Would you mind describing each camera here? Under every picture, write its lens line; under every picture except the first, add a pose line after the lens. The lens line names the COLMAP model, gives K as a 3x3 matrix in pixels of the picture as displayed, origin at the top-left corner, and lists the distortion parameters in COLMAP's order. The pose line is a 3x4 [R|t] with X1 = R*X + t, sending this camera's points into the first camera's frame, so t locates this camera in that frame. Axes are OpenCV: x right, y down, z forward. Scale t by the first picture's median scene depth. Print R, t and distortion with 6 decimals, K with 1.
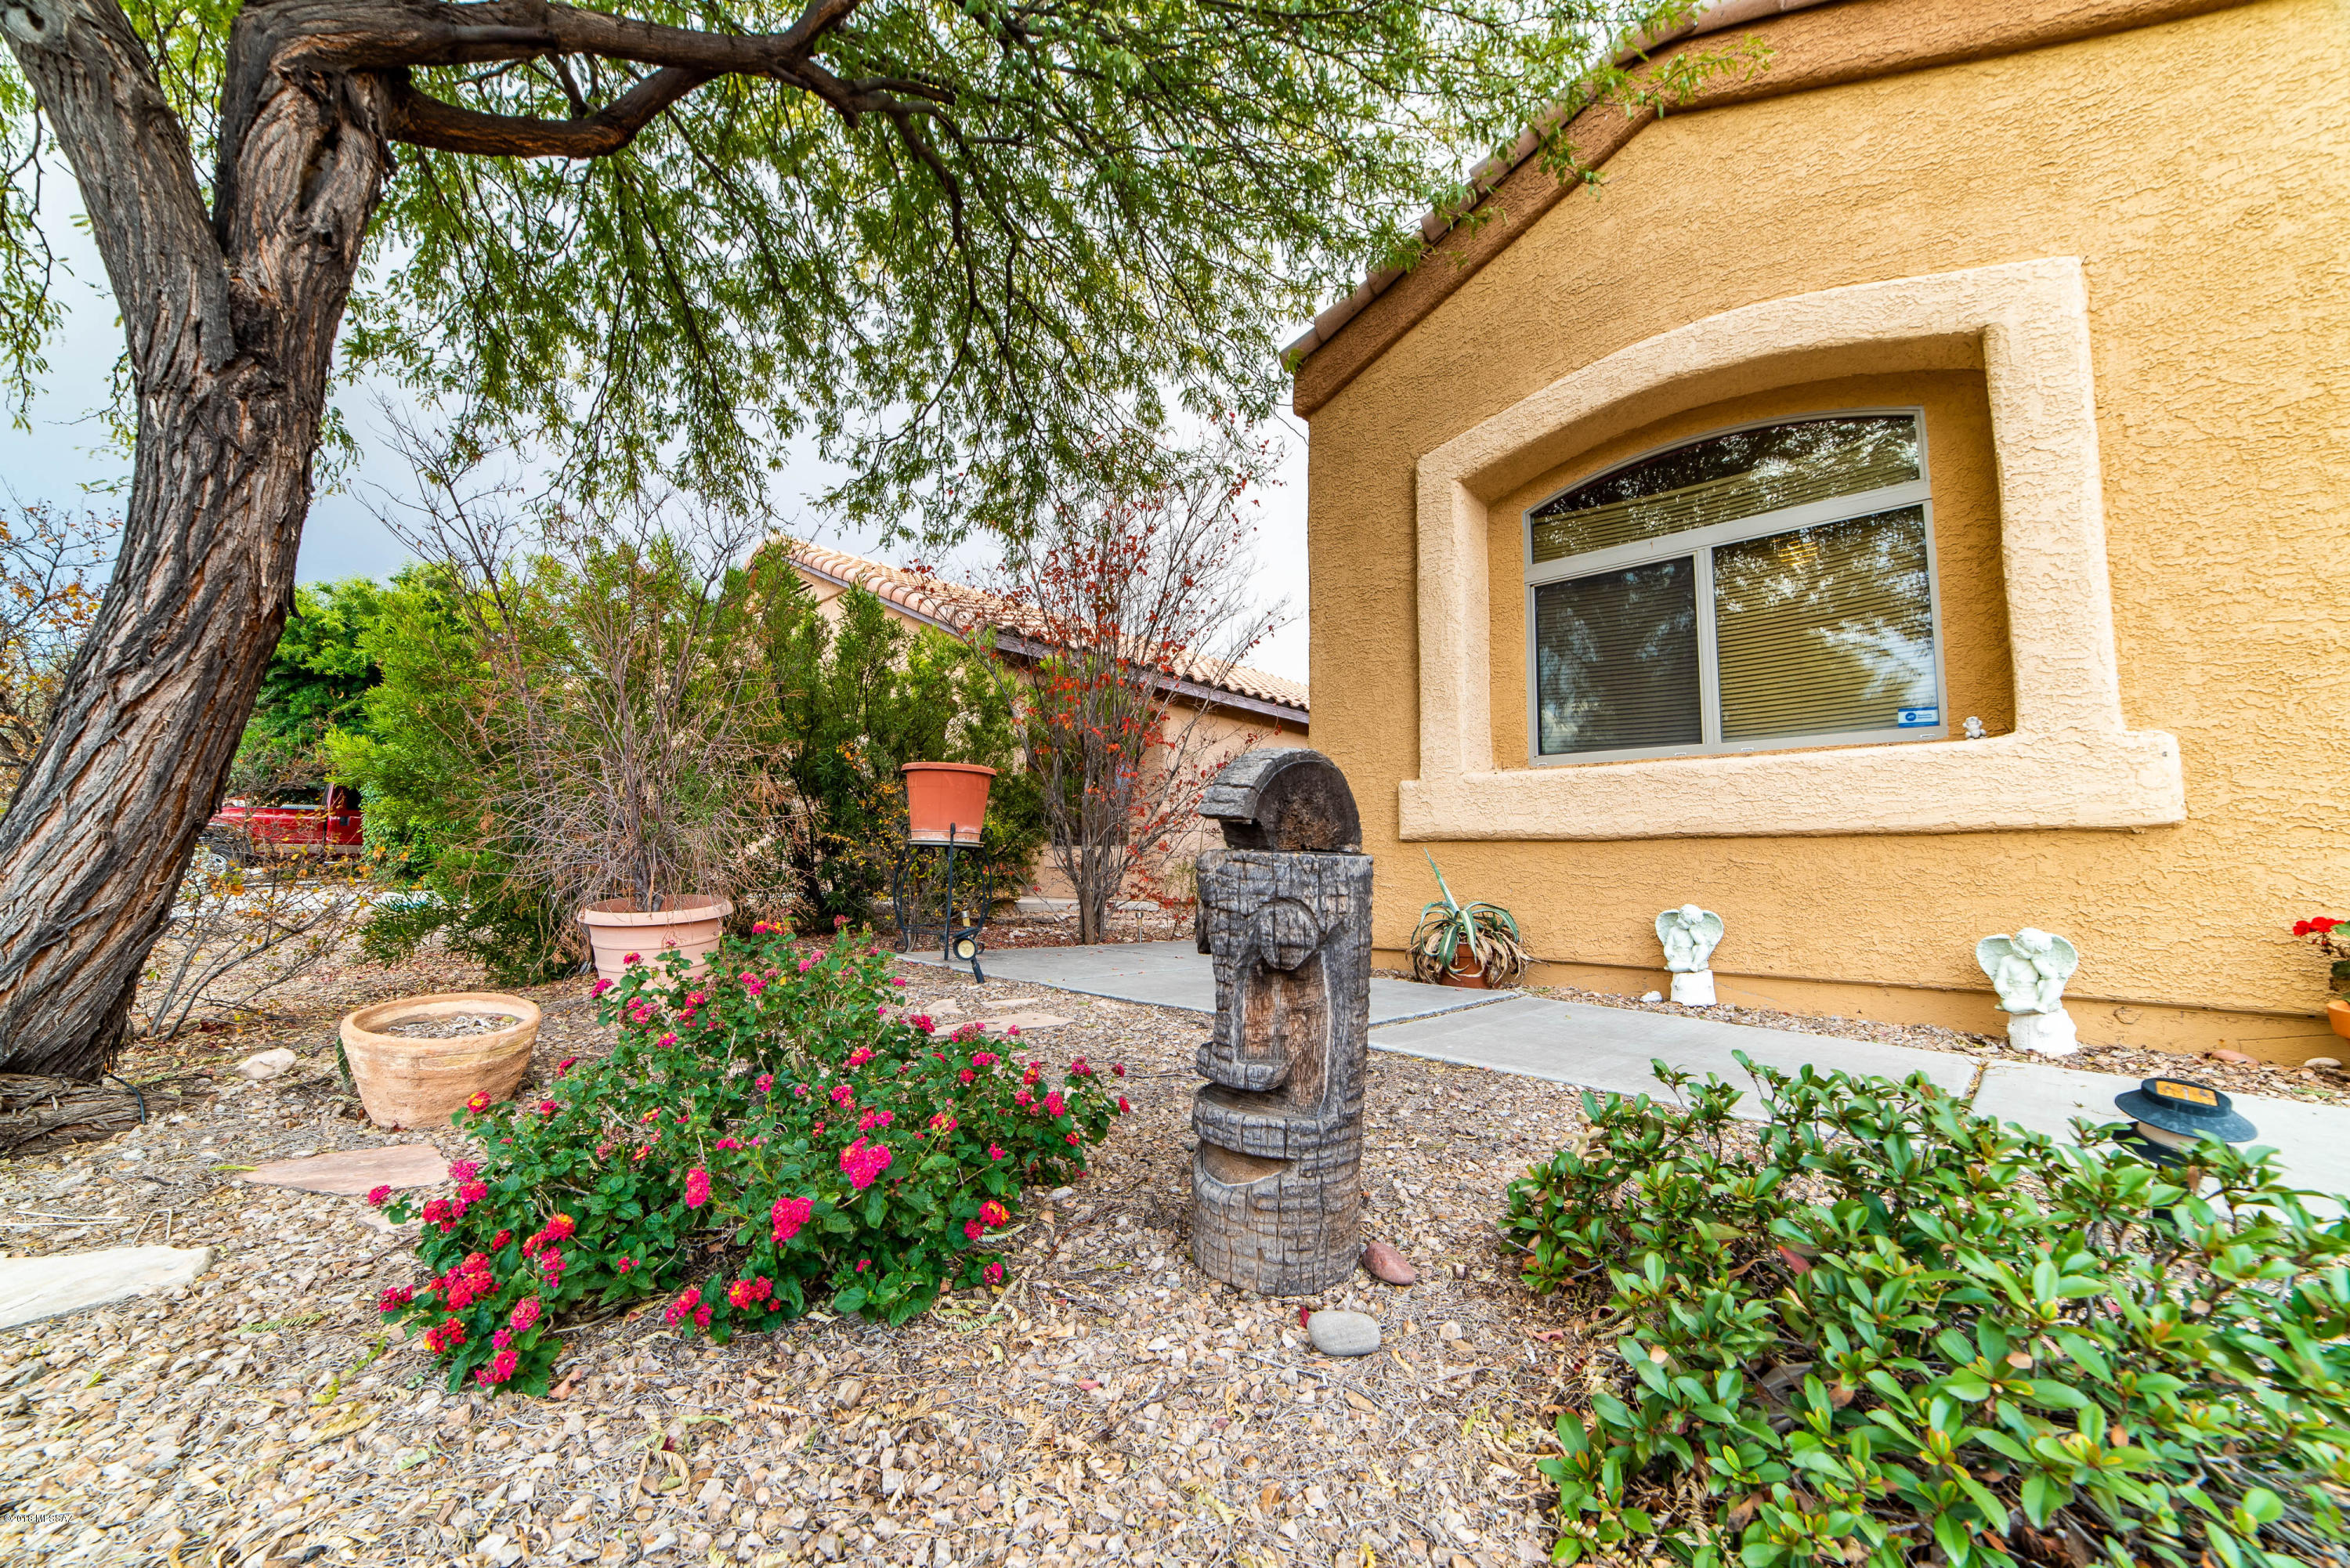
lens RADIAL K [[904.1, 0, 1161.7], [0, 904.1, 782.6], [0, 0, 1]] dist [-0.019771, 0.006971]
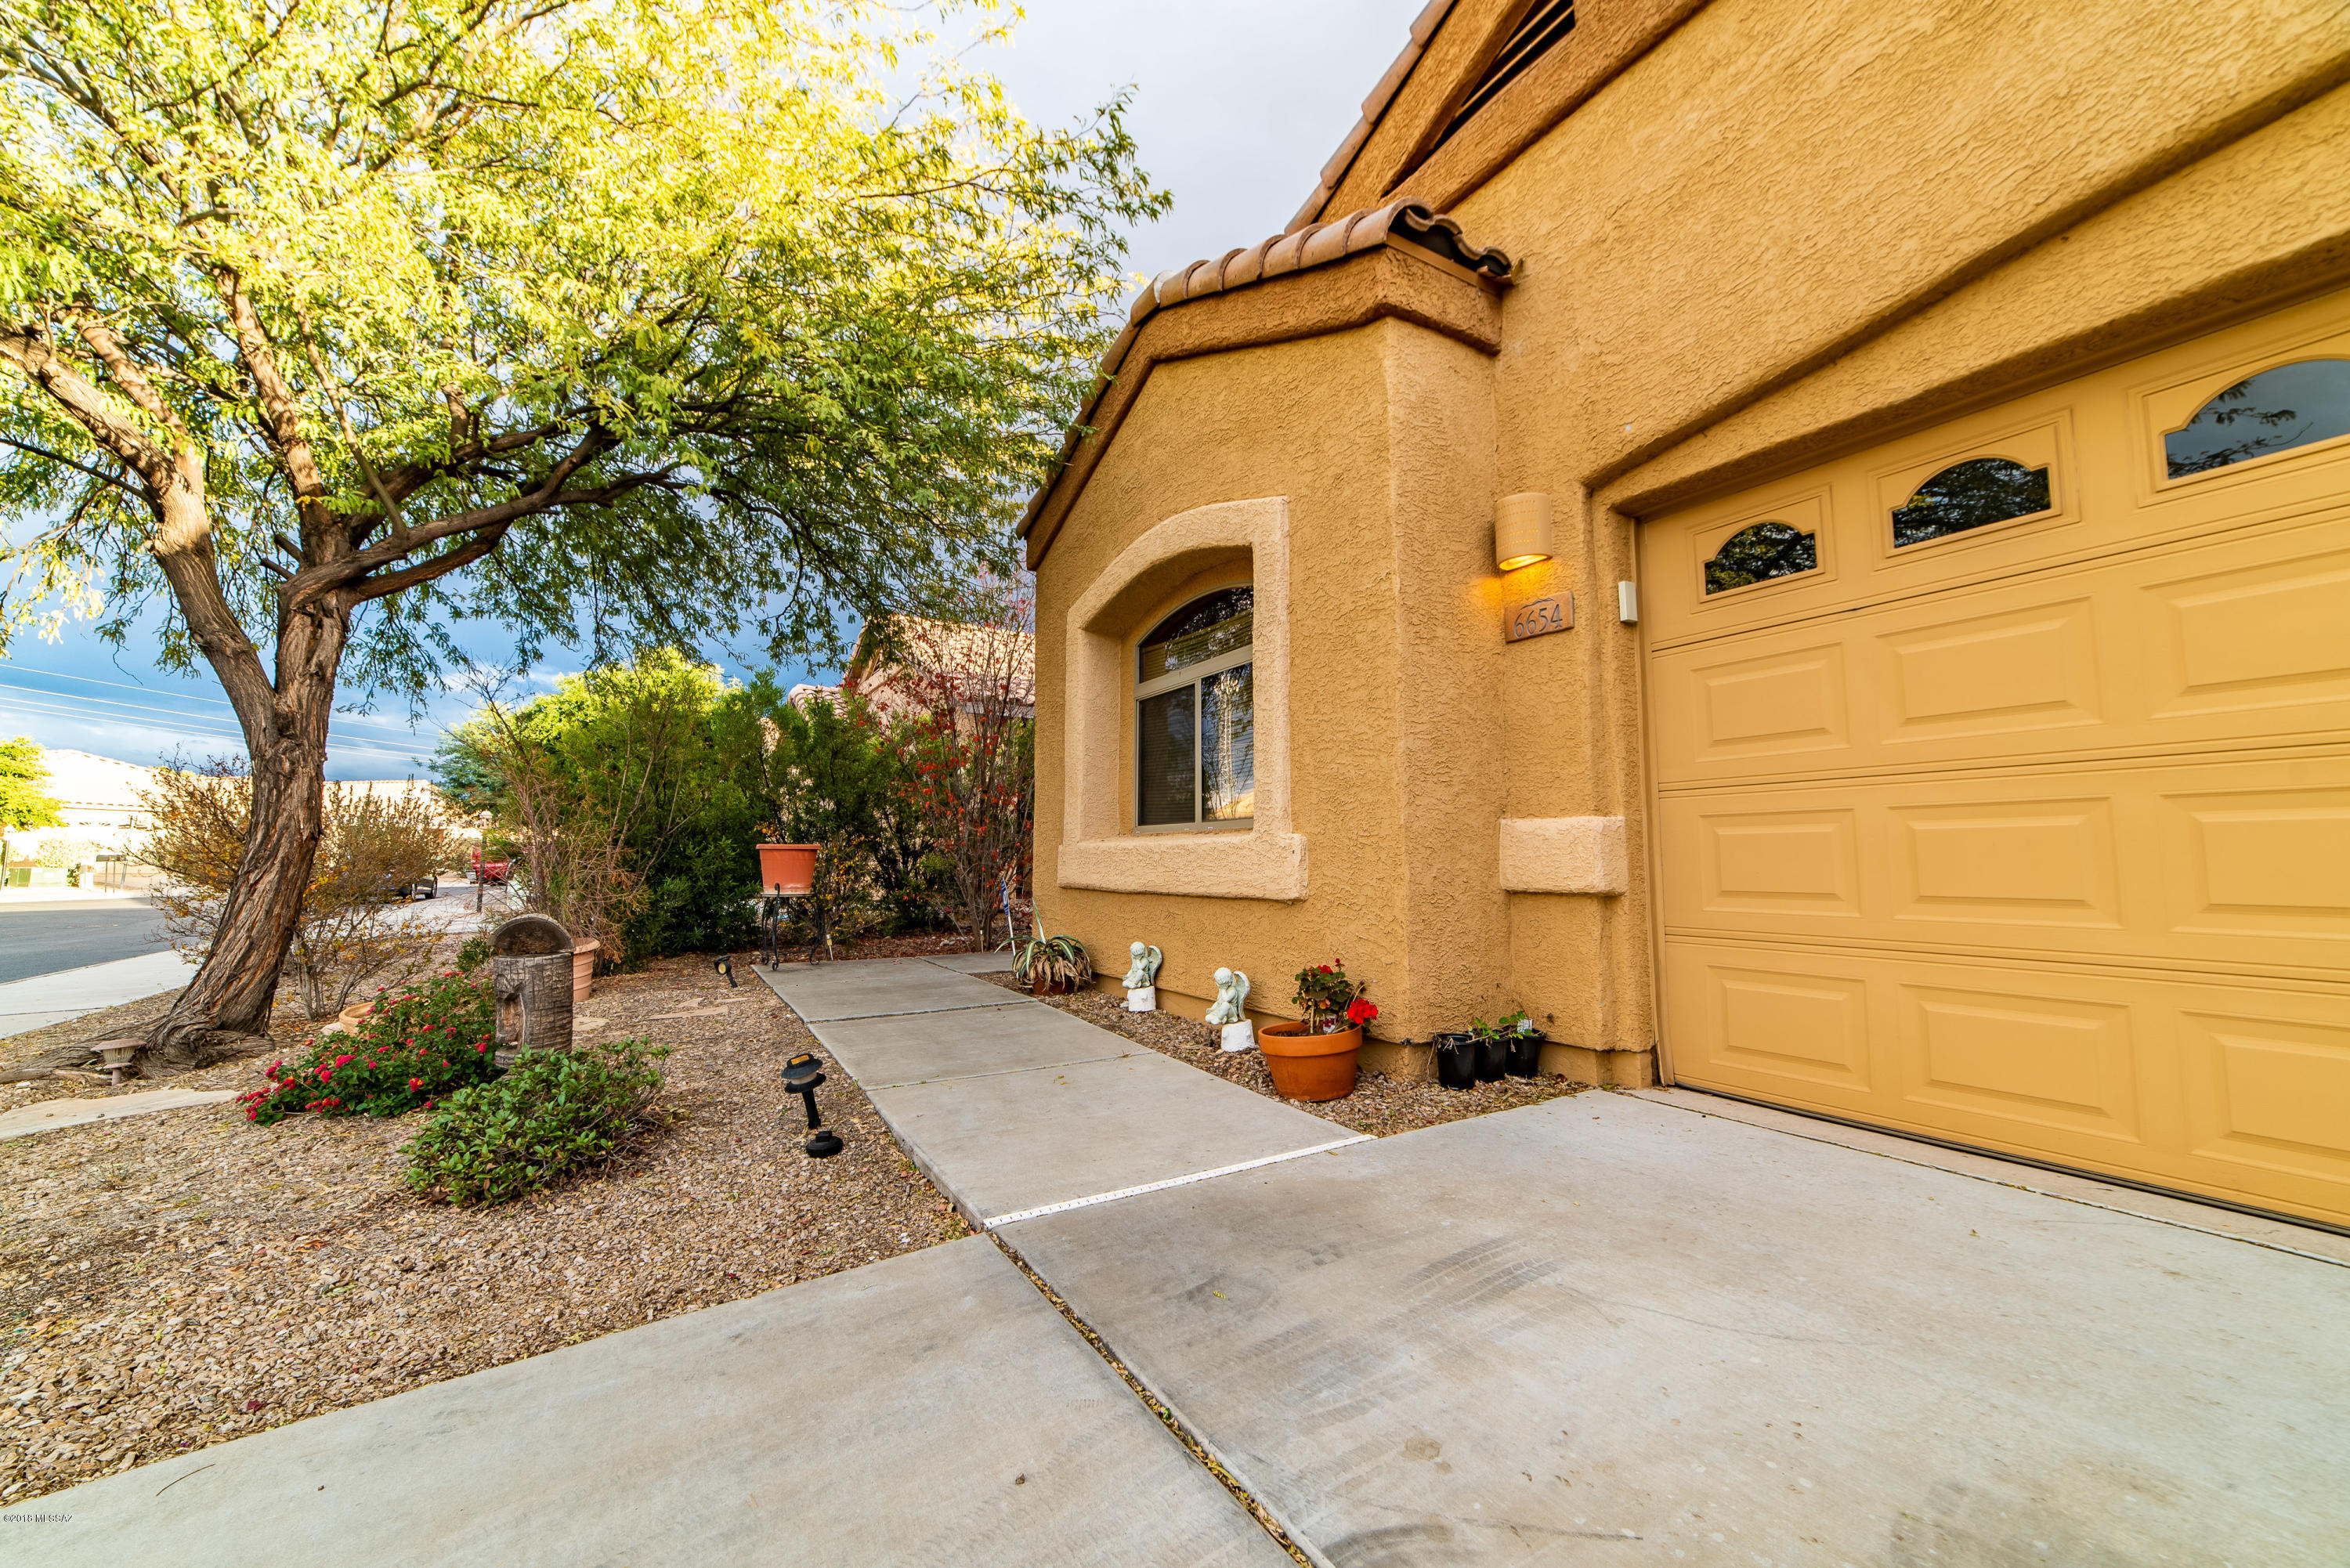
lens RADIAL K [[904.1, 0, 1161.7], [0, 904.1, 782.6], [0, 0, 1]] dist [-0.019771, 0.006971]
pose [[0.964825, -0.049664, -0.258161, 1.048972], [0.053445, 0.998542, 0.007645, -0.136400], [0.257405, -0.021174, 0.966072, -0.404449]]
